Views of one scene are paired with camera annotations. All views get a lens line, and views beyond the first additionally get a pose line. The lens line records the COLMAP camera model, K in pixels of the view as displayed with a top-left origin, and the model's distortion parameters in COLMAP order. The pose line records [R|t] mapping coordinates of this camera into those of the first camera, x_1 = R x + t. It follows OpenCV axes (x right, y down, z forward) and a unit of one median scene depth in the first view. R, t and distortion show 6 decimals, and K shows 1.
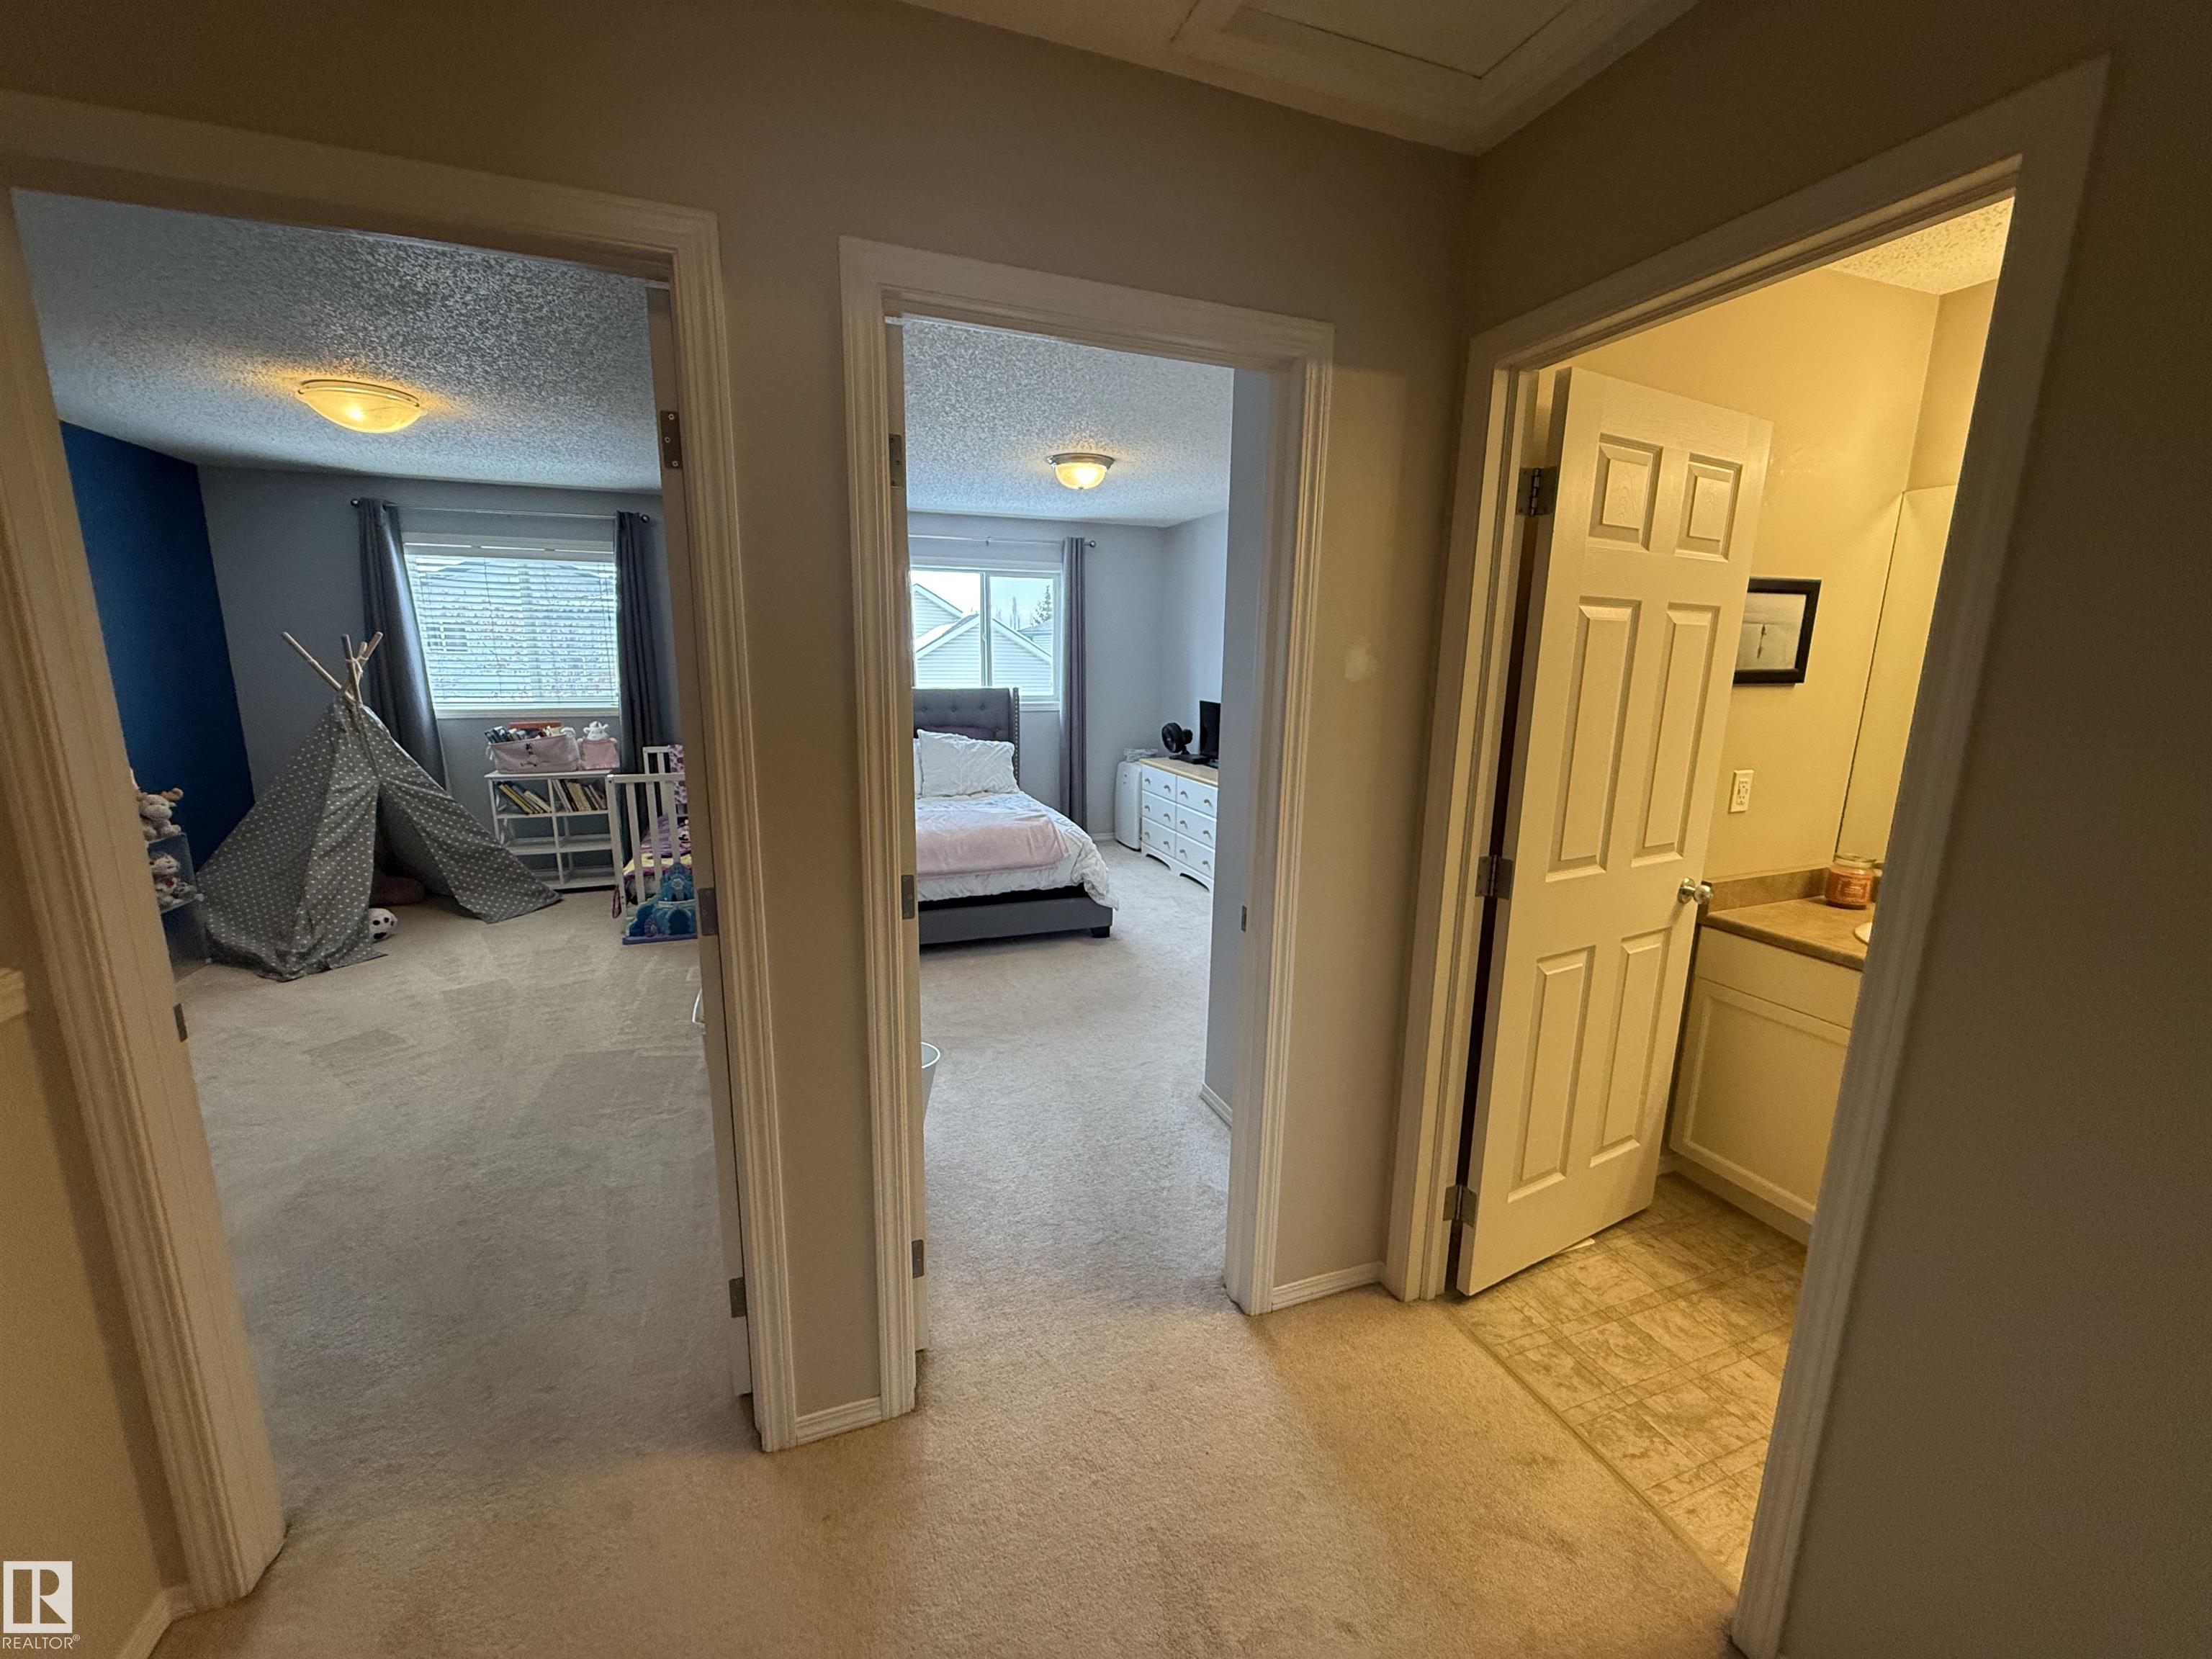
lens RADIAL K [[894.6, 0, 1119.0], [0, 894.6, 832.7], [0, 0, 1]] dist [-0.000667, -0.000288]
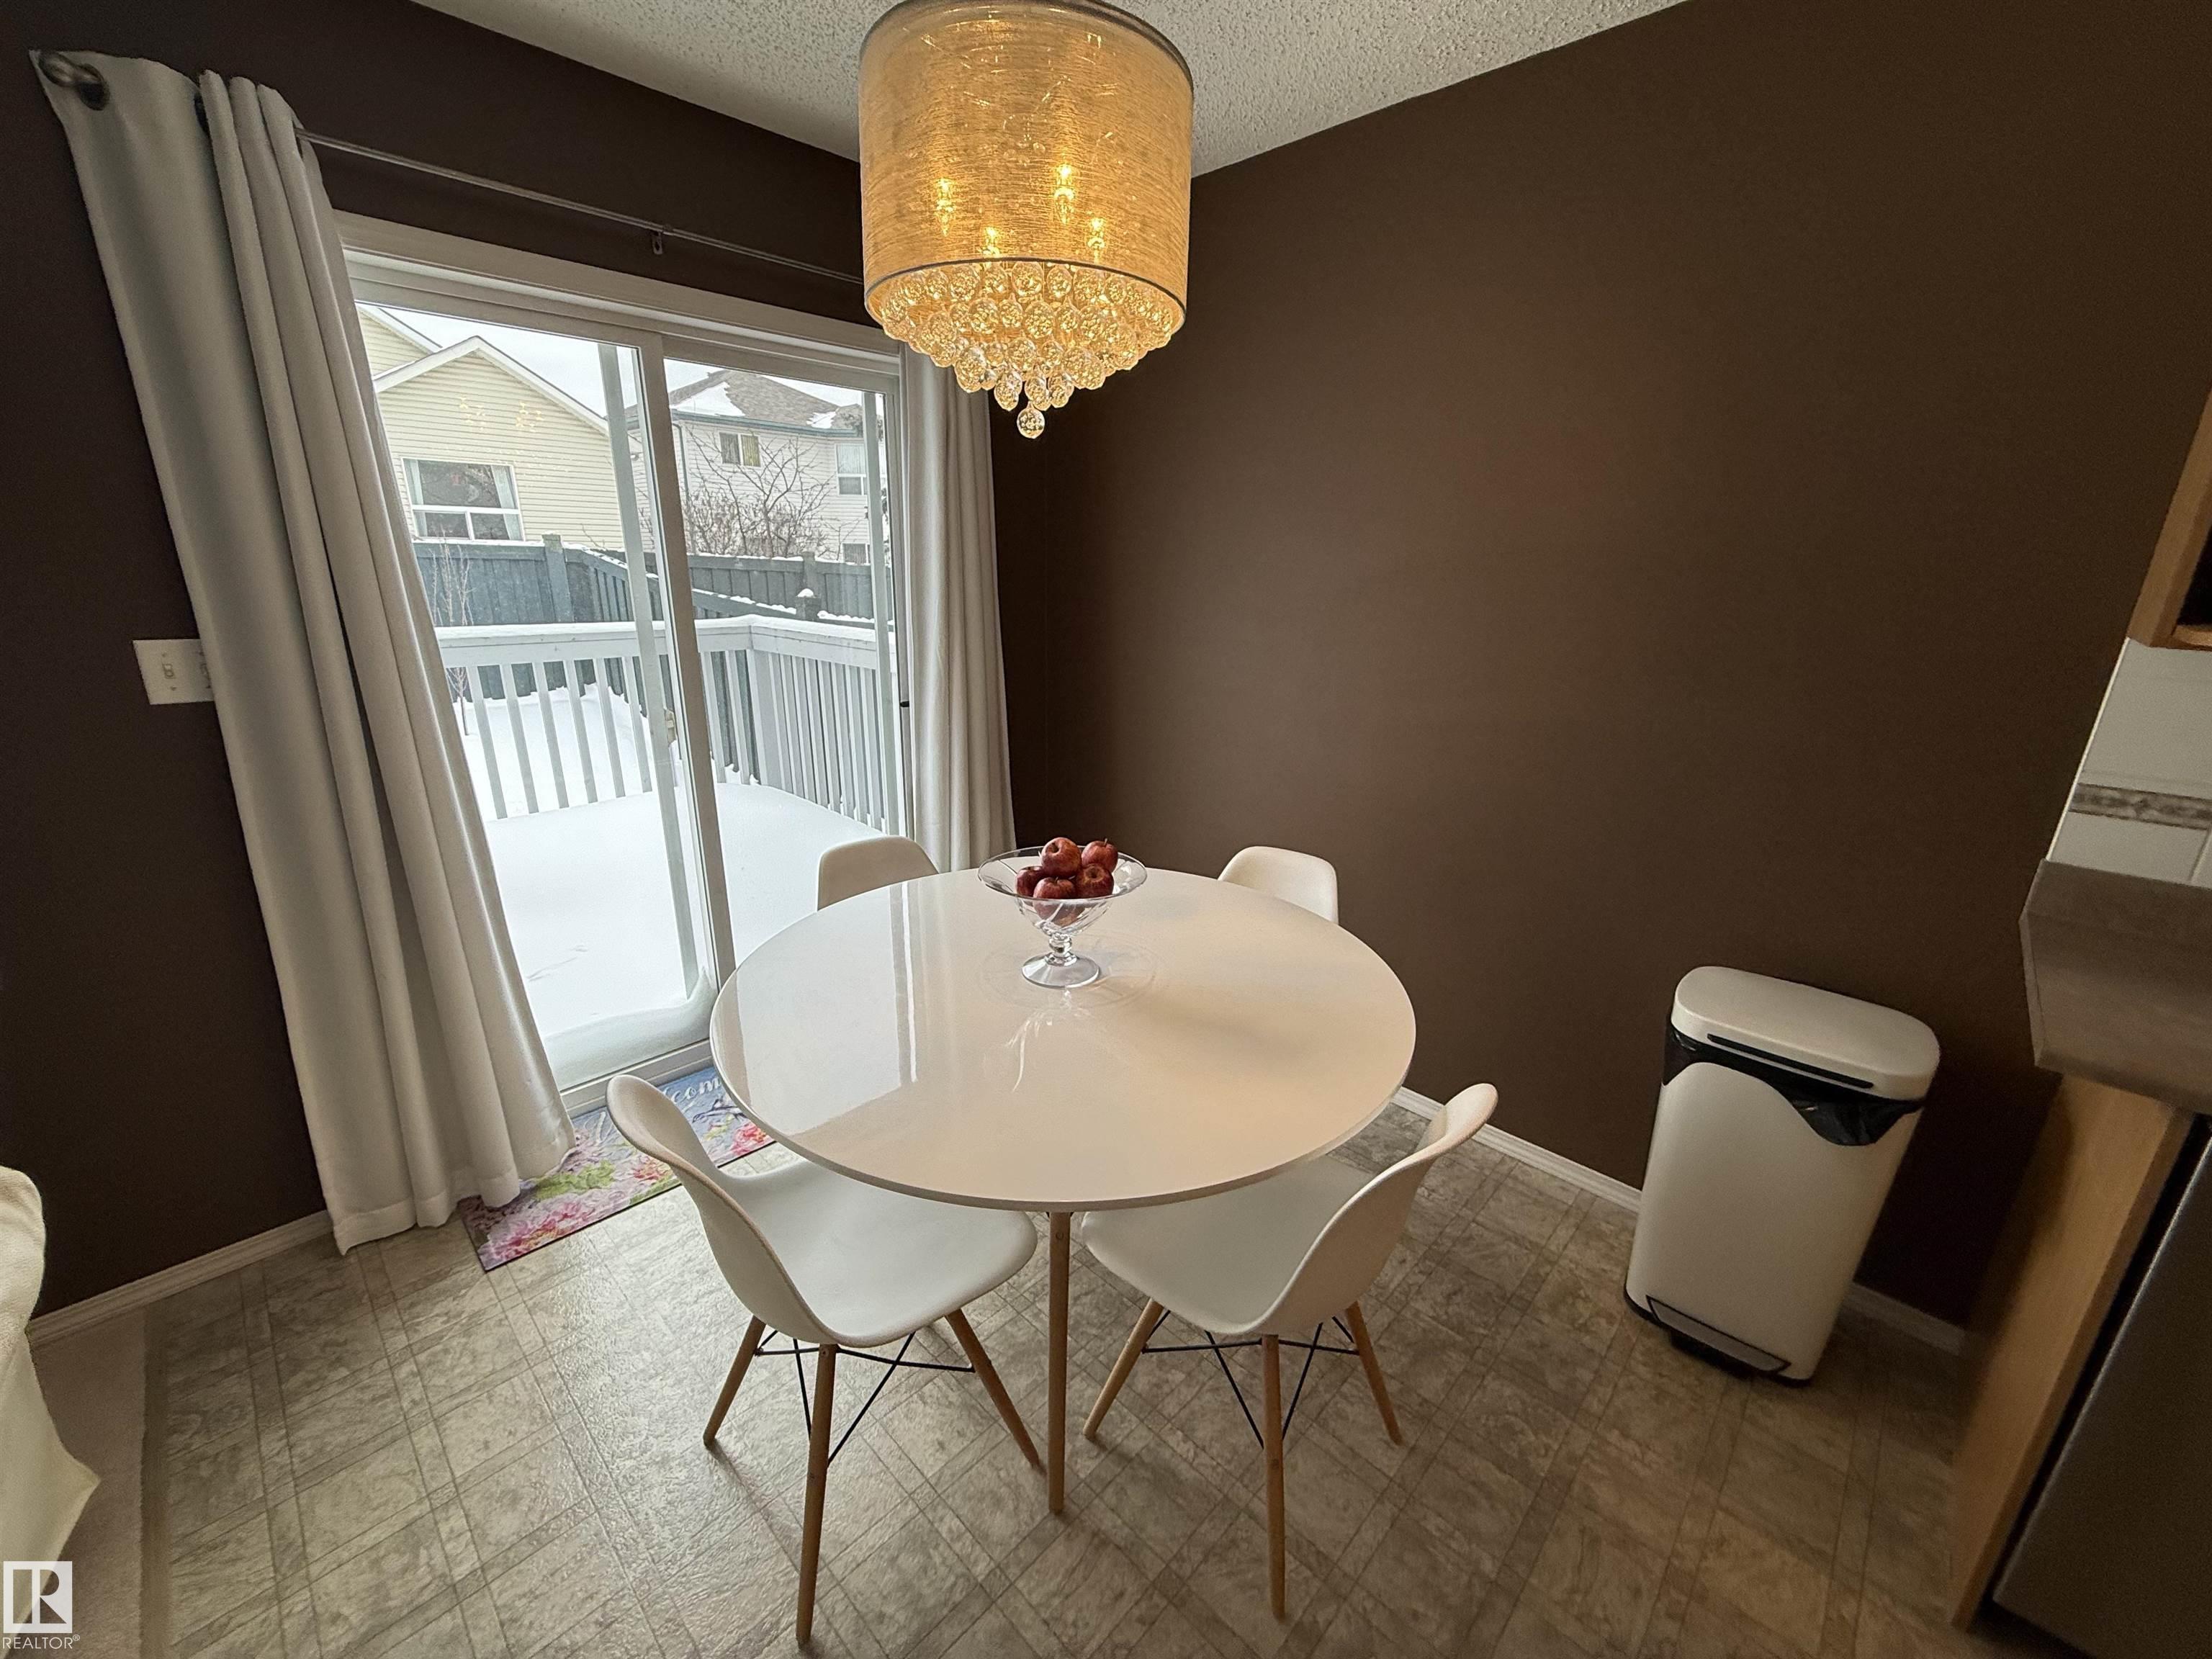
lens RADIAL K [[894.6, 0, 1119.0], [0, 894.6, 832.7], [0, 0, 1]] dist [-0.000667, -0.000288]
pose [[-0.900641, 0.097525, -0.423480, 1.172857], [-0.118148, 0.882834, 0.454583, -0.231543], [0.418196, 0.459449, -0.783594, 1.228320]]
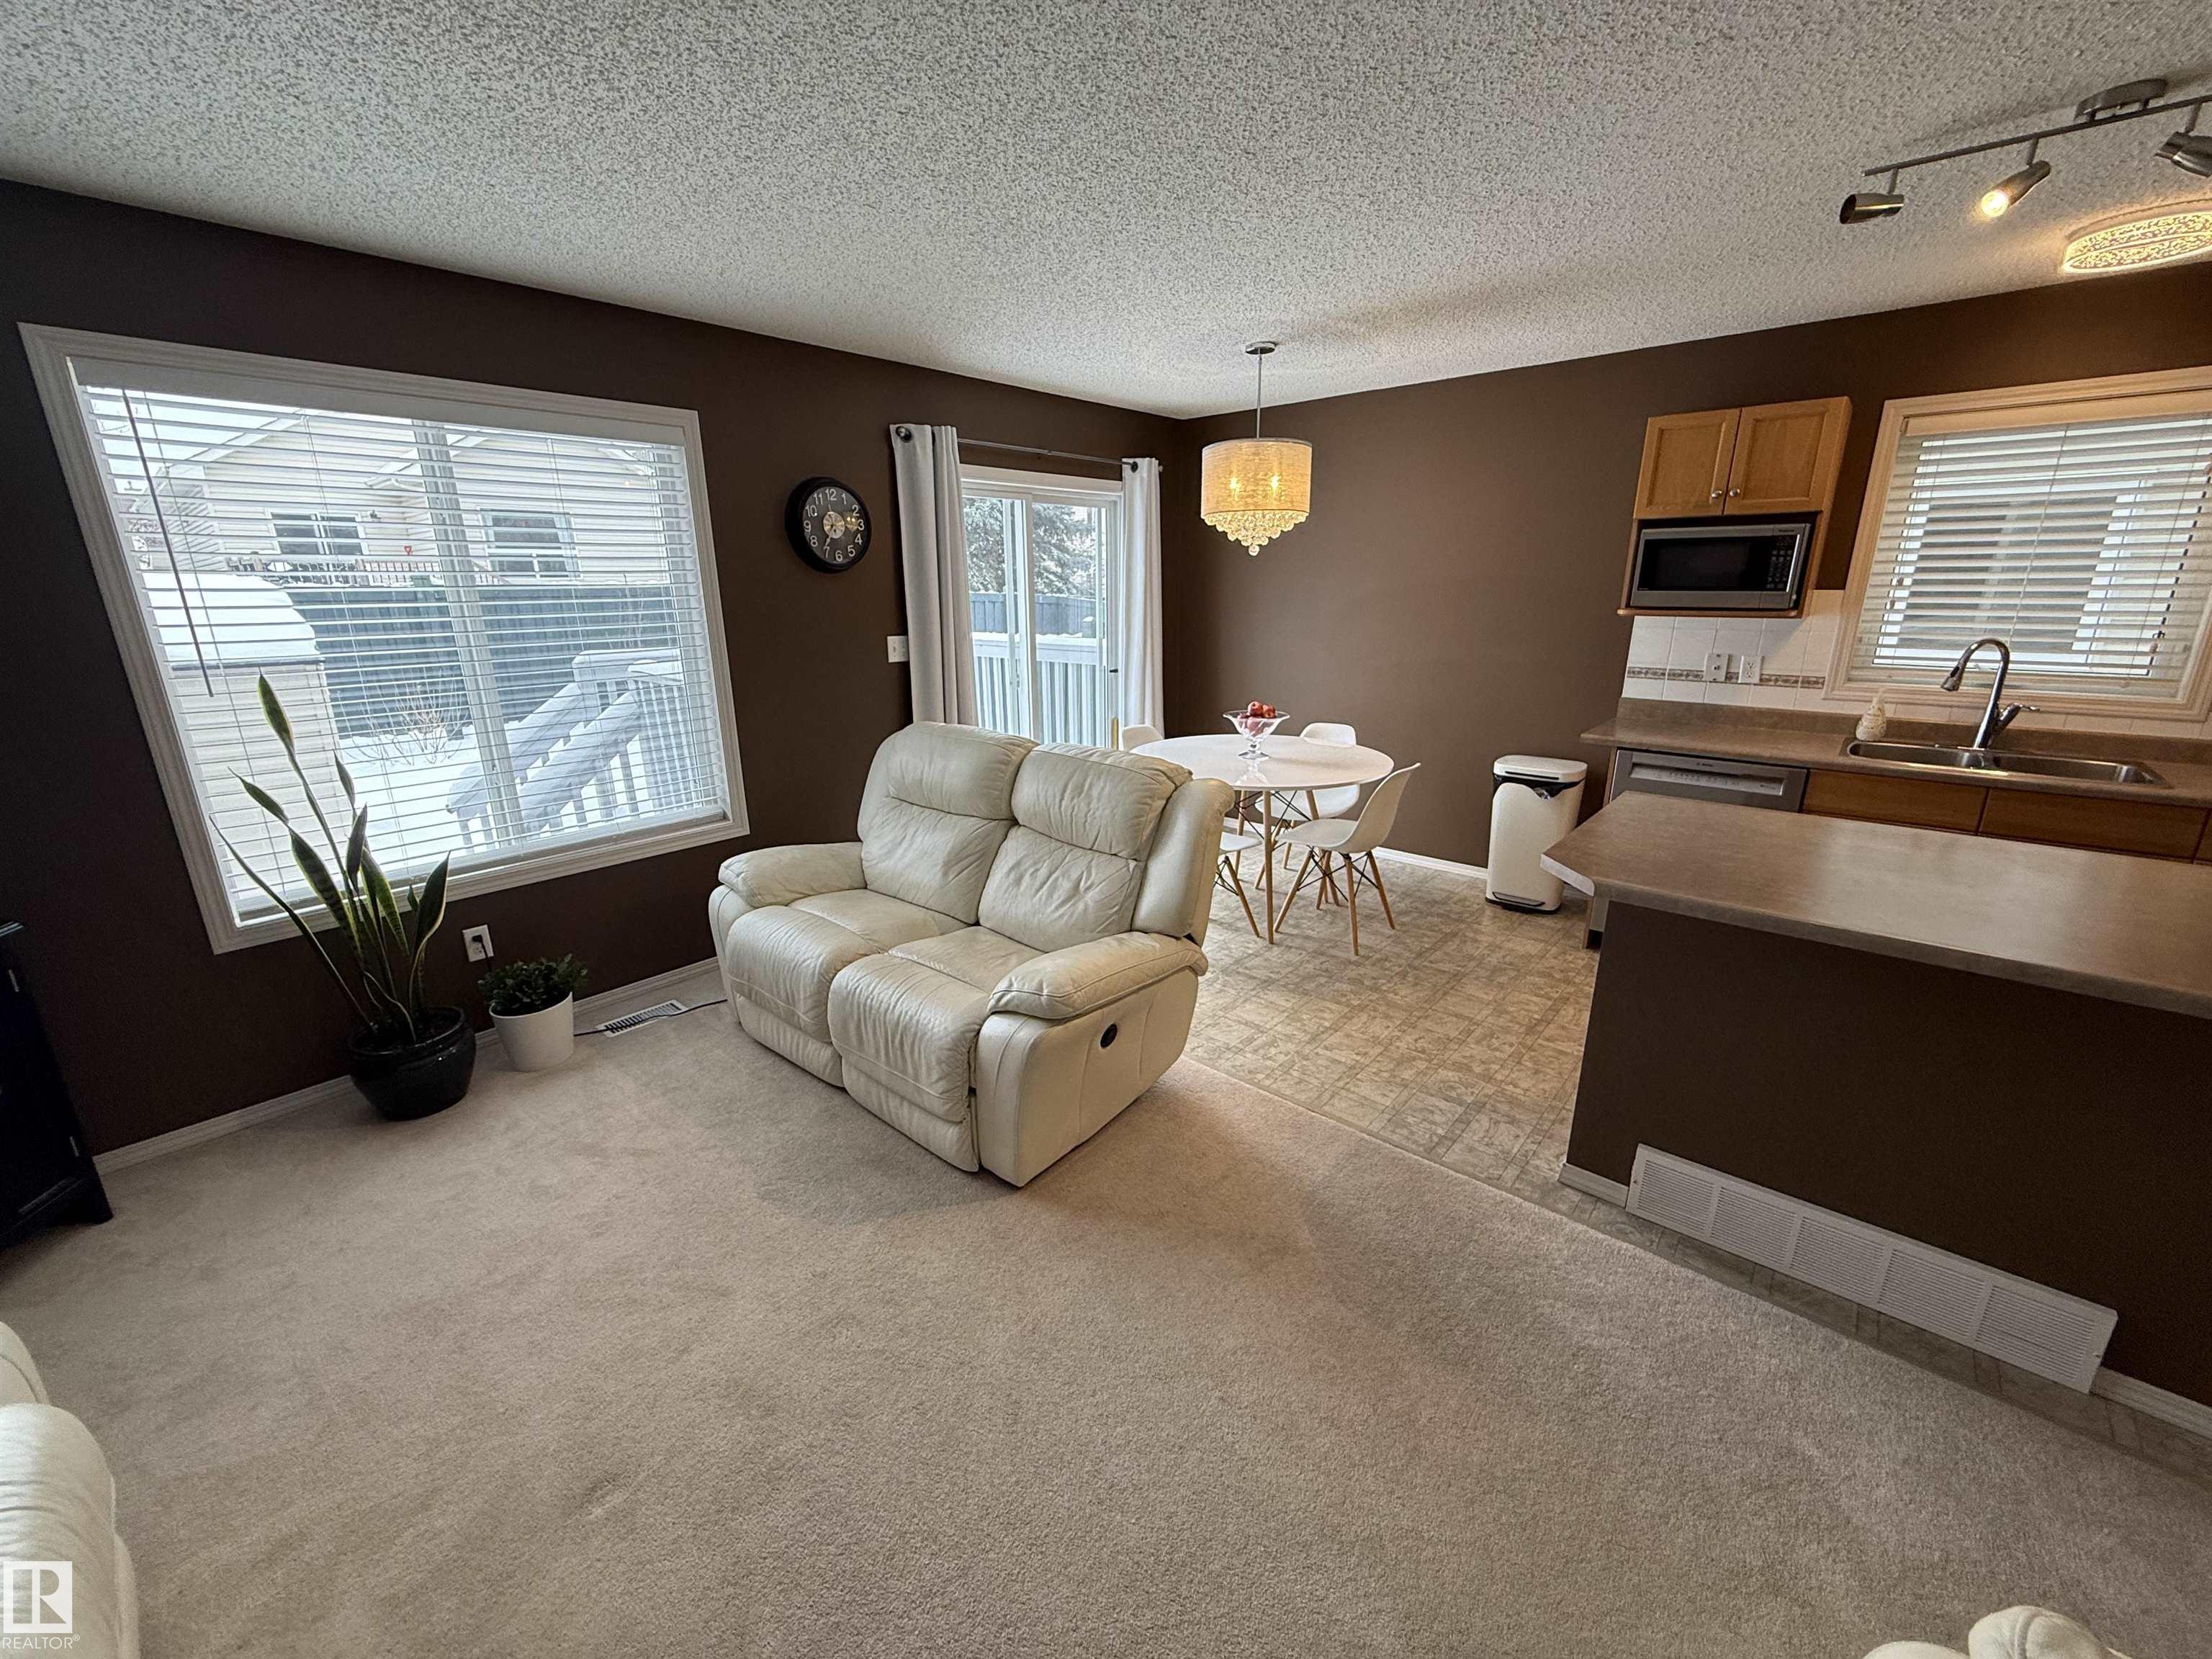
lens RADIAL K [[886.9, 0, 1106.0], [0, 886.9, 829.5], [0, 0, 1]] dist [0.001077, 0.000102]
pose [[-0.883111, 0.119047, -0.453809, 1.621799], [-0.101962, 0.895454, 0.433320, -0.330924], [0.457950, 0.428941, -0.778647, 1.649742]]
